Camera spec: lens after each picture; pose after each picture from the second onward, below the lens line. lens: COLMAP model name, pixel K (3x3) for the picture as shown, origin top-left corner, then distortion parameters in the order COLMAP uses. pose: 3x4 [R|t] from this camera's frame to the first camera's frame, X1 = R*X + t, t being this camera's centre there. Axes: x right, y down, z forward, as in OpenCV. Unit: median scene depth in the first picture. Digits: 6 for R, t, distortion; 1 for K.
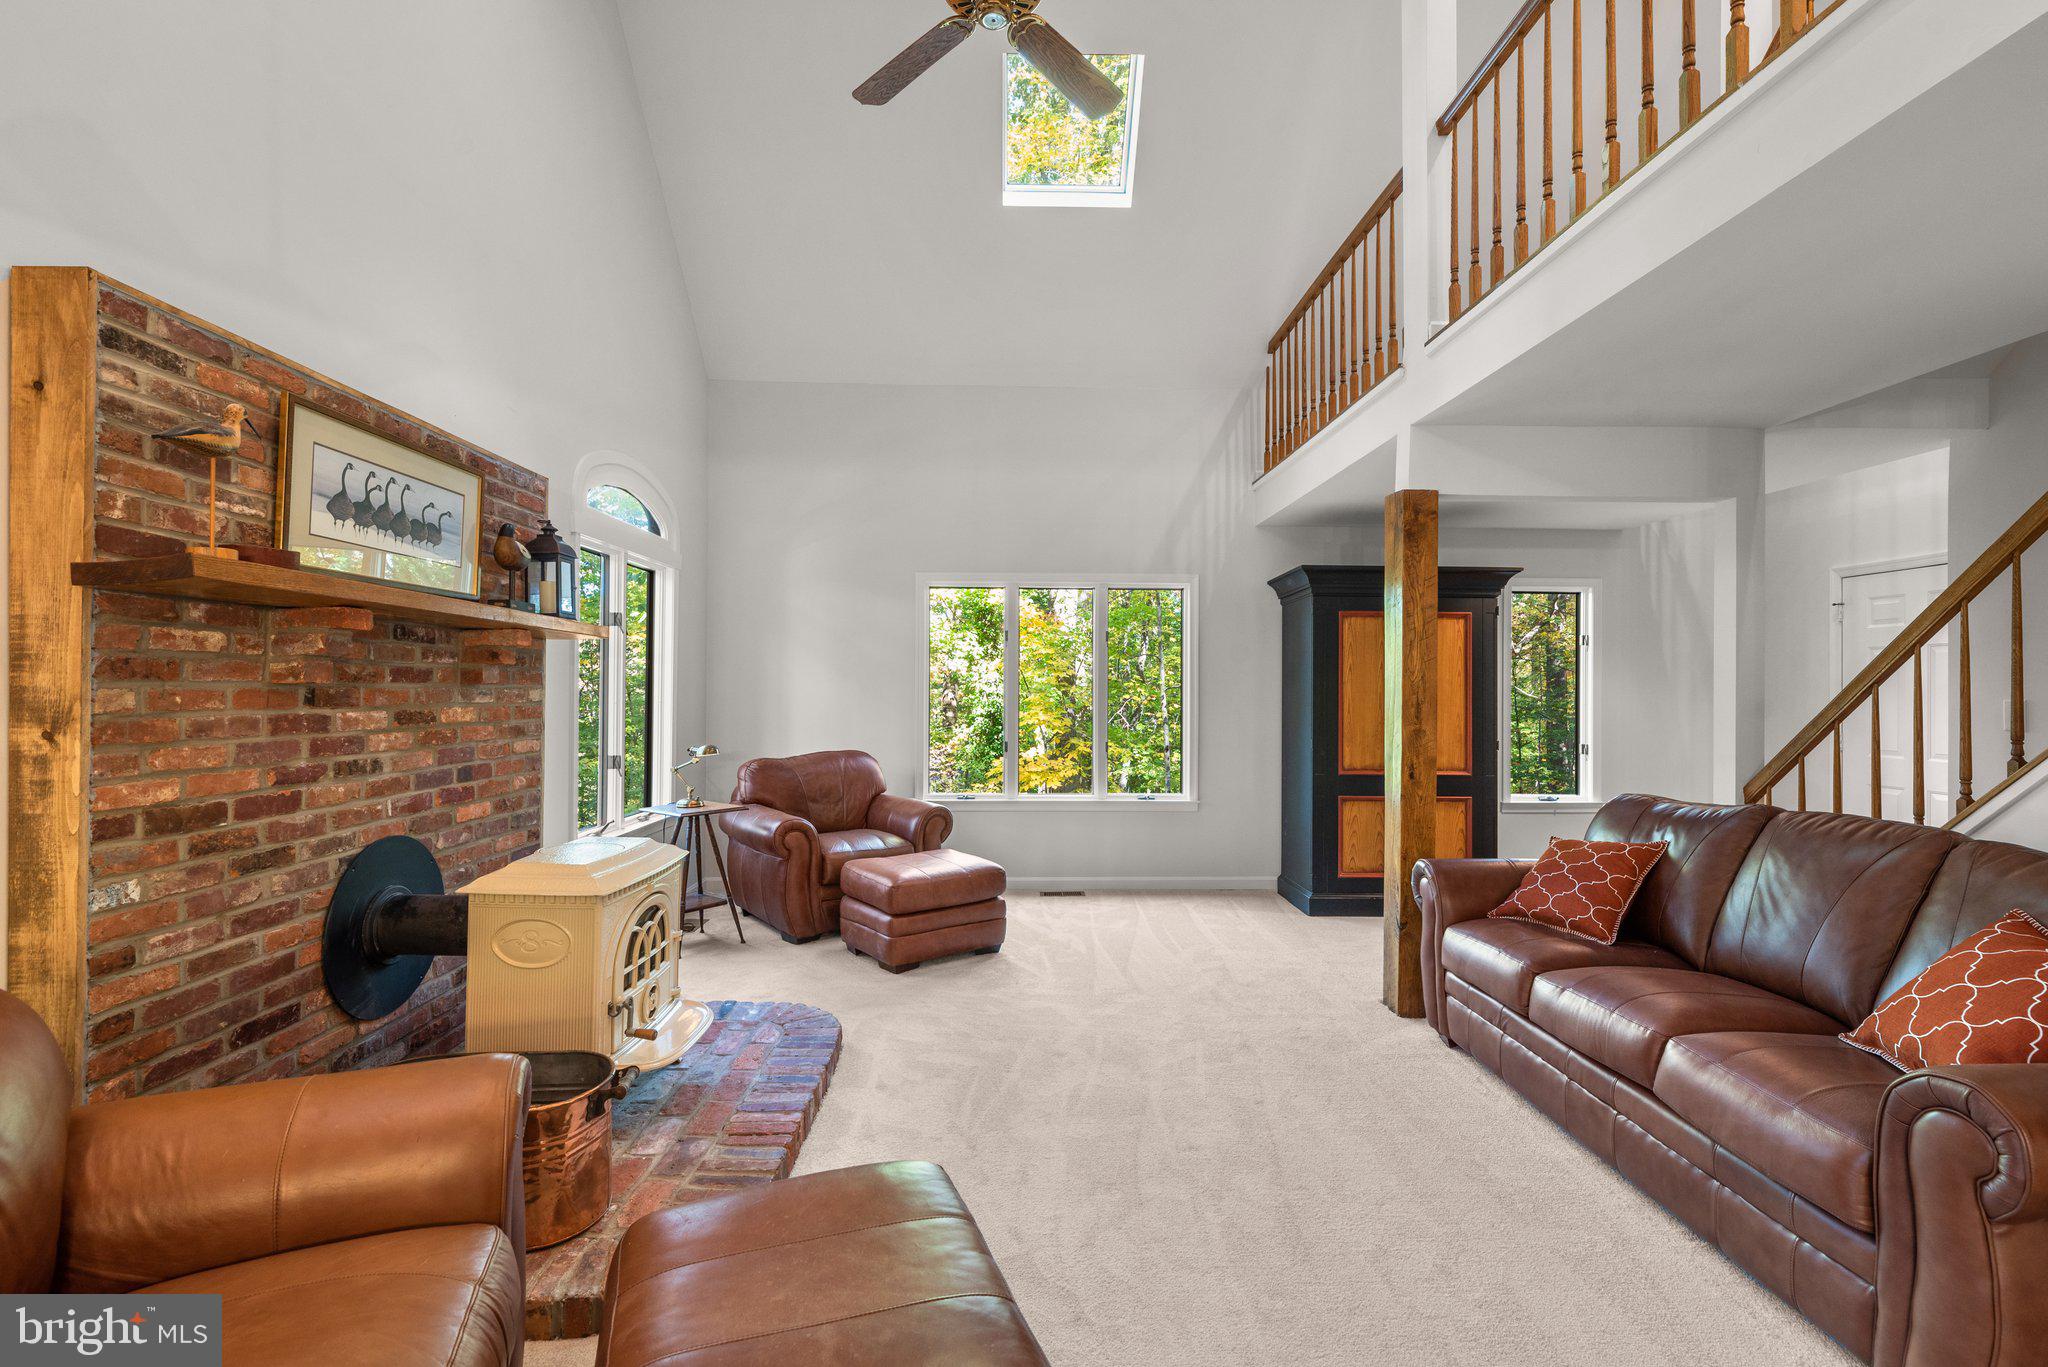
lens RADIAL K [[912.4, 0, 1025.4], [0, 912.4, 681.6], [0, 0, 1]] dist [0.001569, -0.000471]
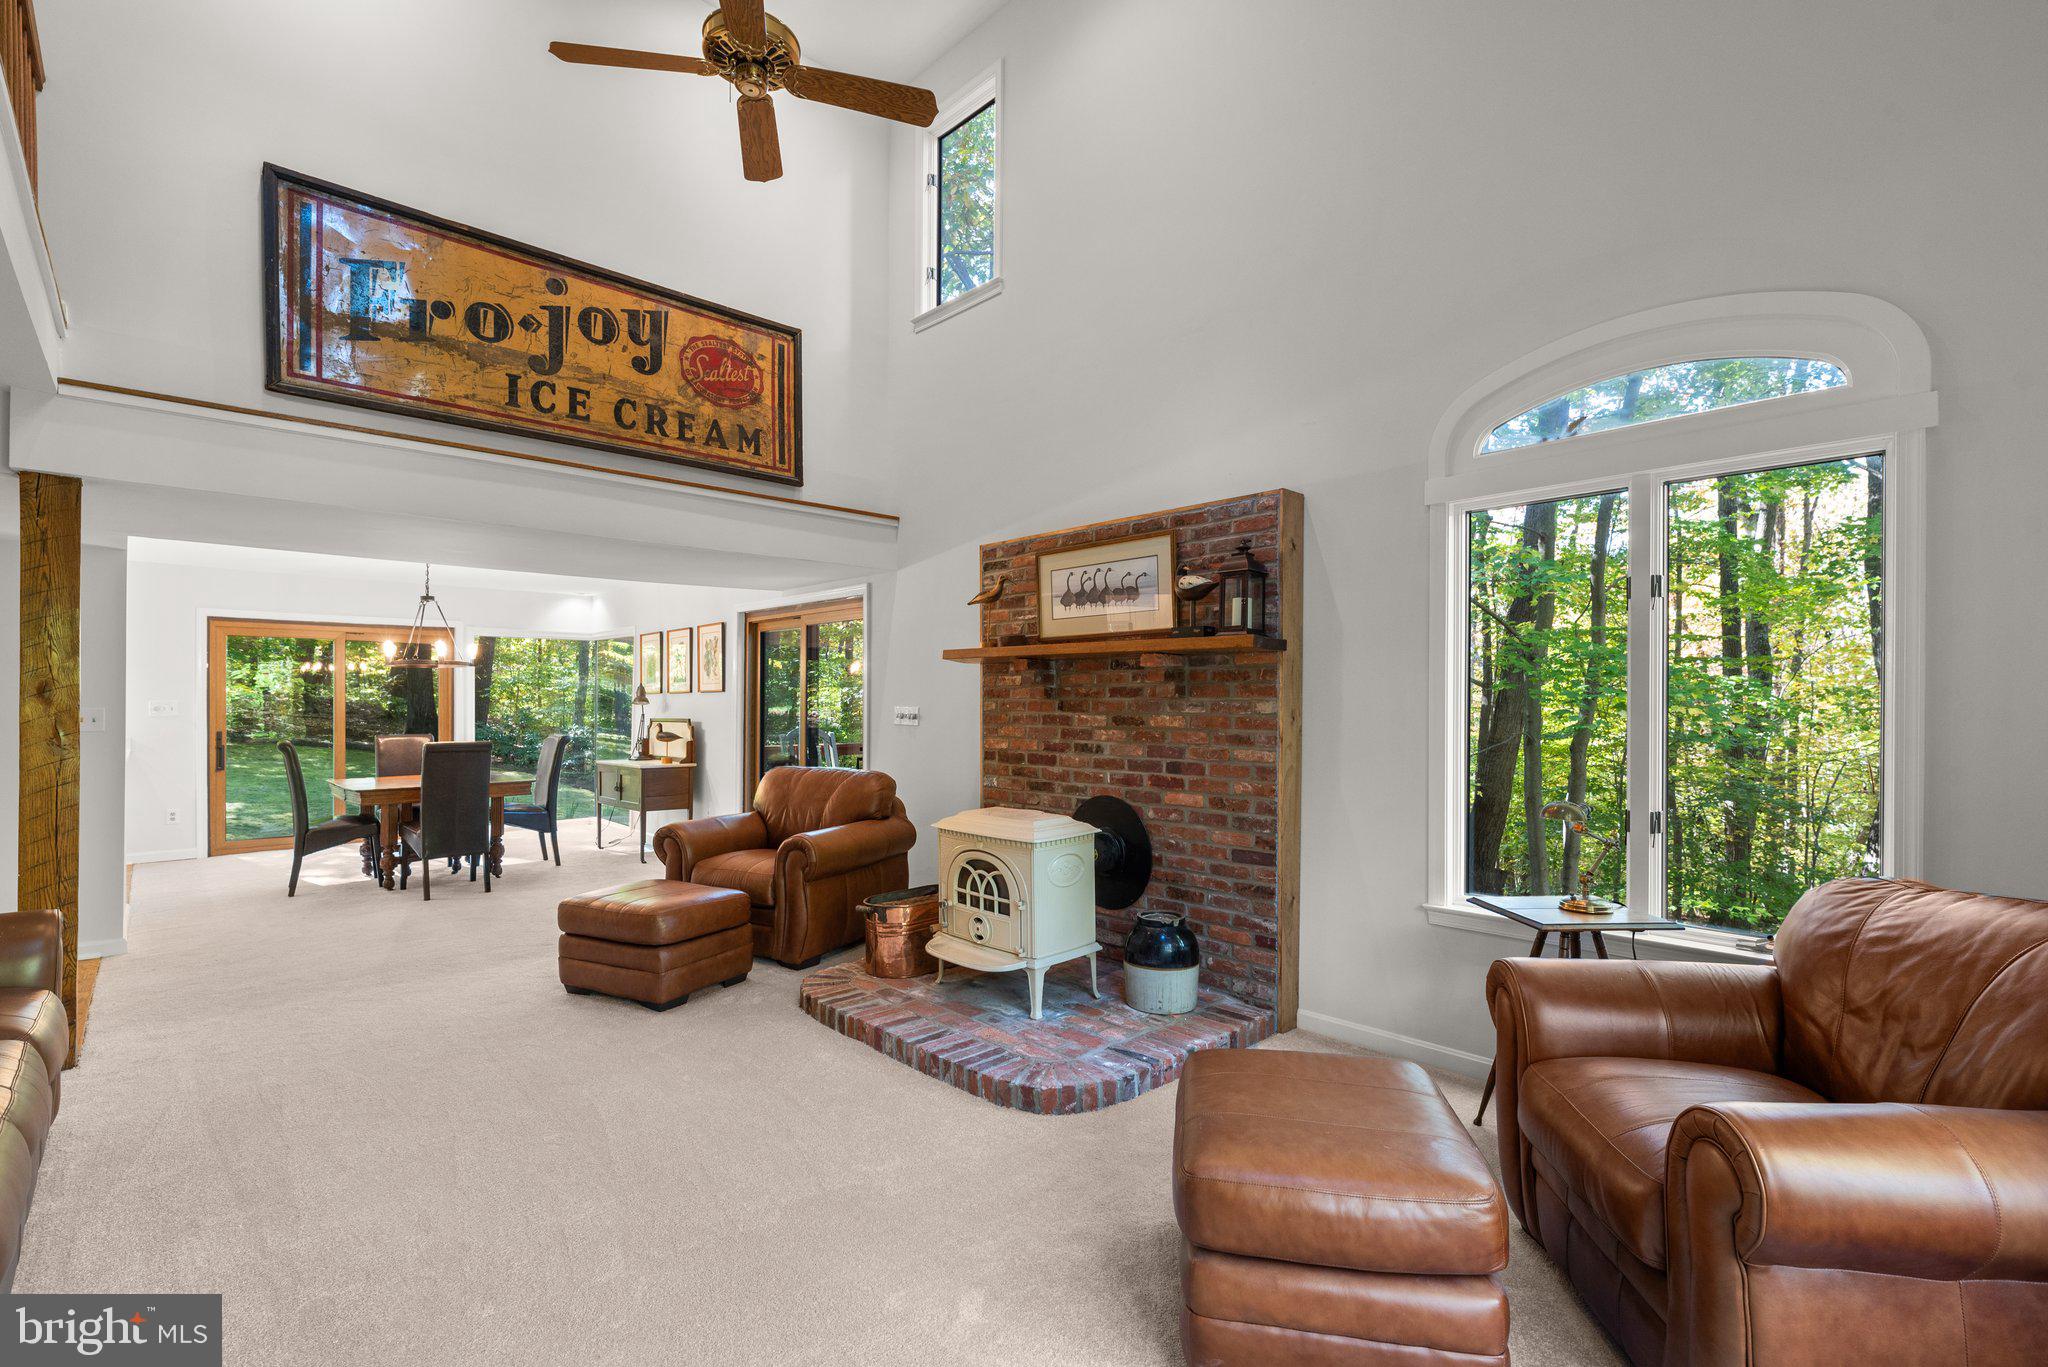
lens RADIAL K [[922.3, 0, 1024.7], [0, 922.3, 701.1], [0, 0, 1]] dist [0.001775, 0.000738]
pose [[-0.739727, -0.004820, -0.672889, 0.481596], [0.003155, 0.999939, -0.010631, 0.024228], [0.672899, -0.009987, -0.739667, 2.105959]]
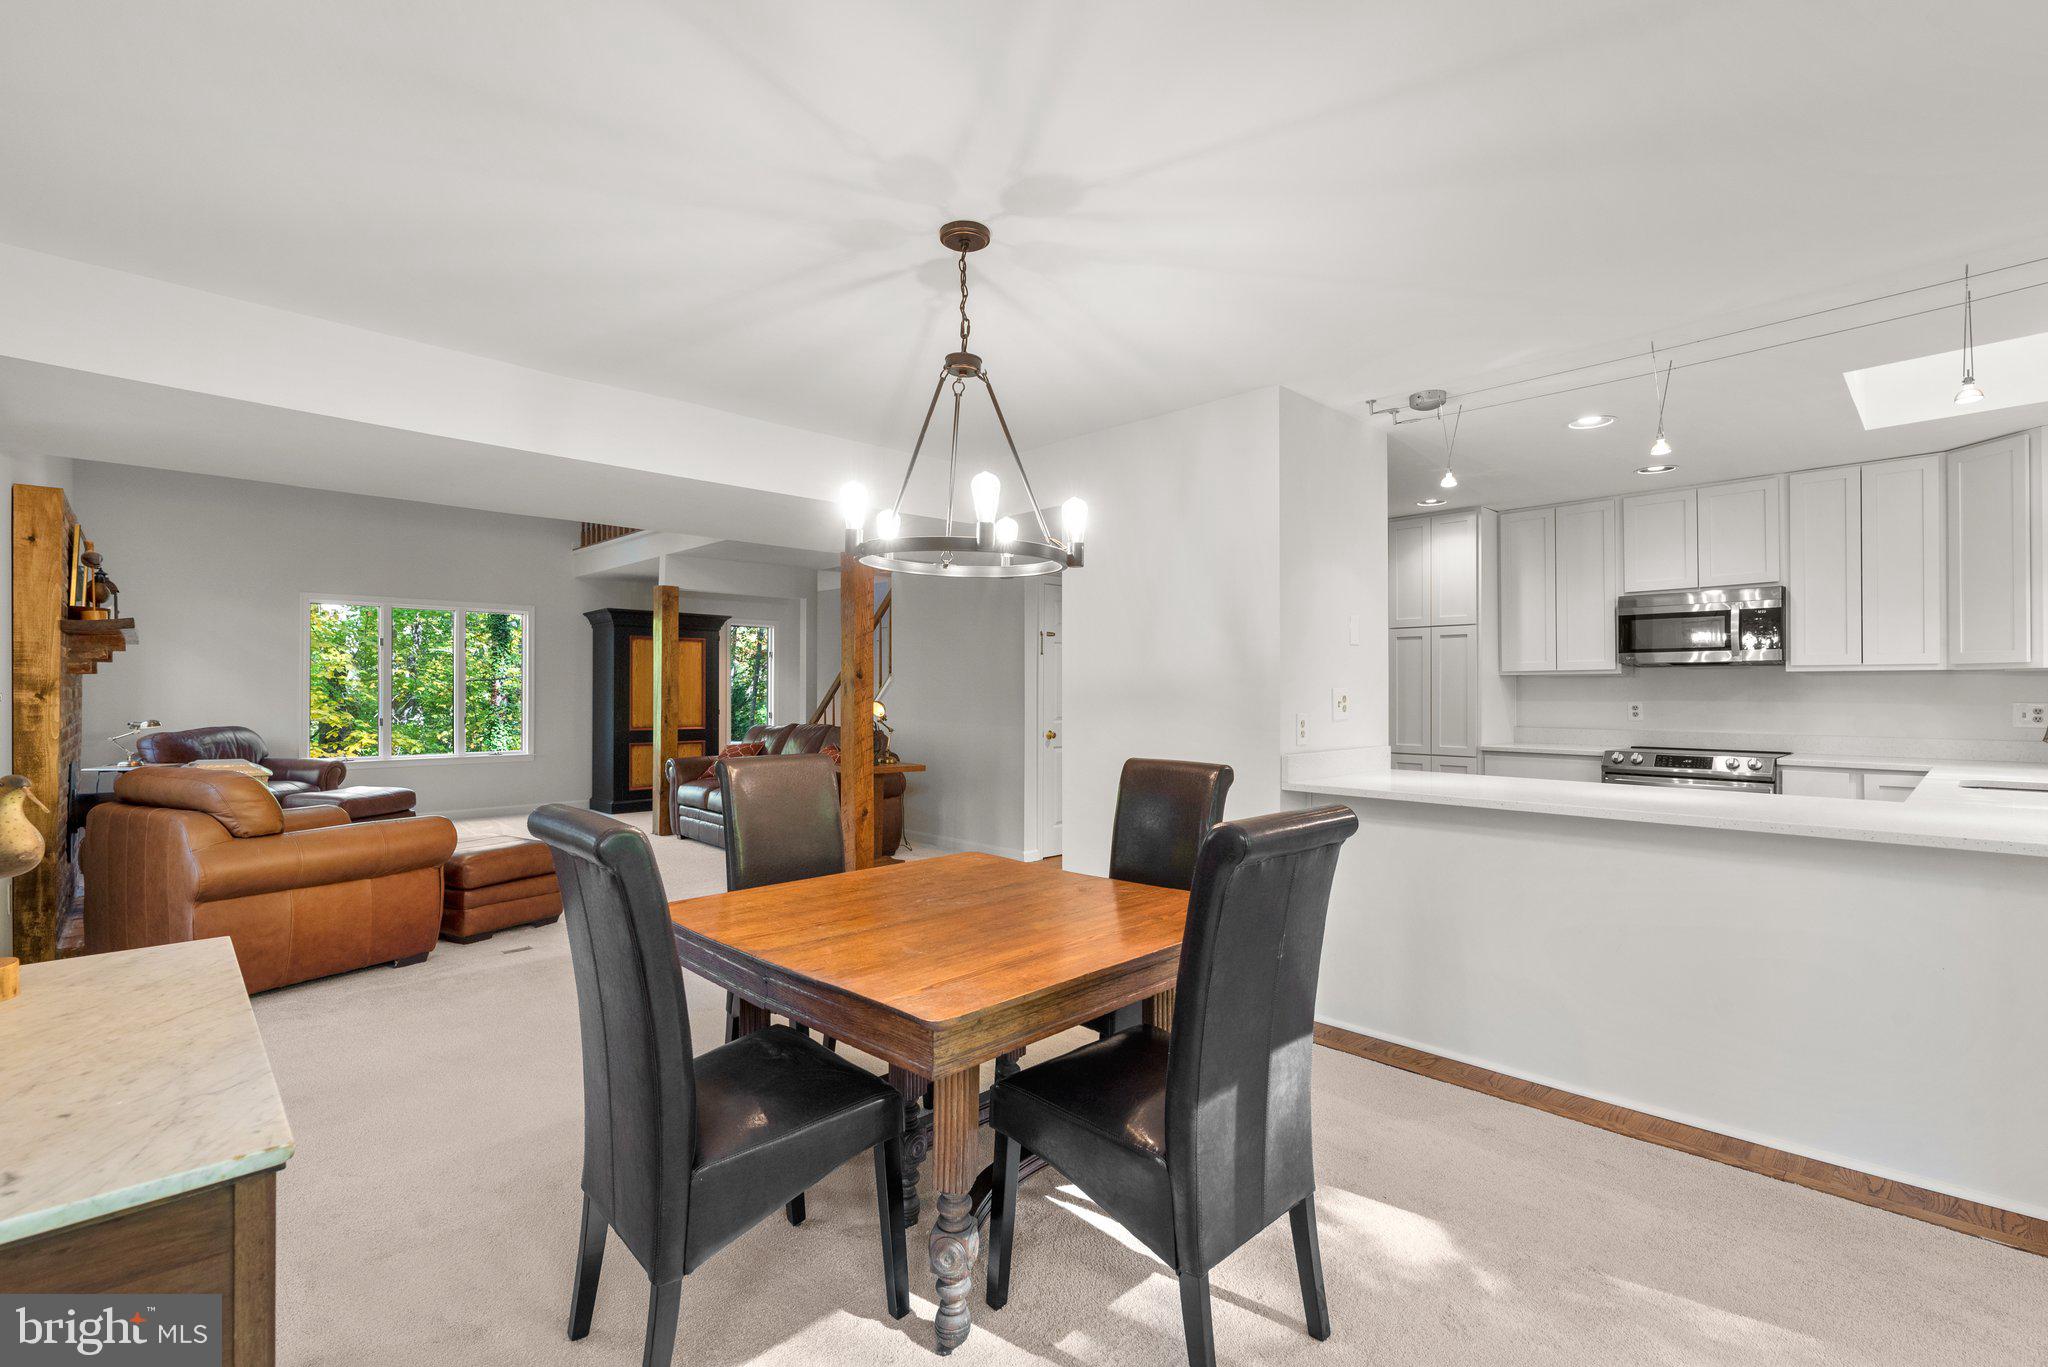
lens RADIAL K [[912.4, 0, 1025.4], [0, 912.4, 681.6], [0, 0, 1]] dist [0.001569, -0.000471]
pose [[0.736558, 0.003536, 0.676365, -0.543770], [-0.006797, 0.999975, 0.002174, 0.002183], [-0.676340, -0.006199, 0.736563, -1.550294]]
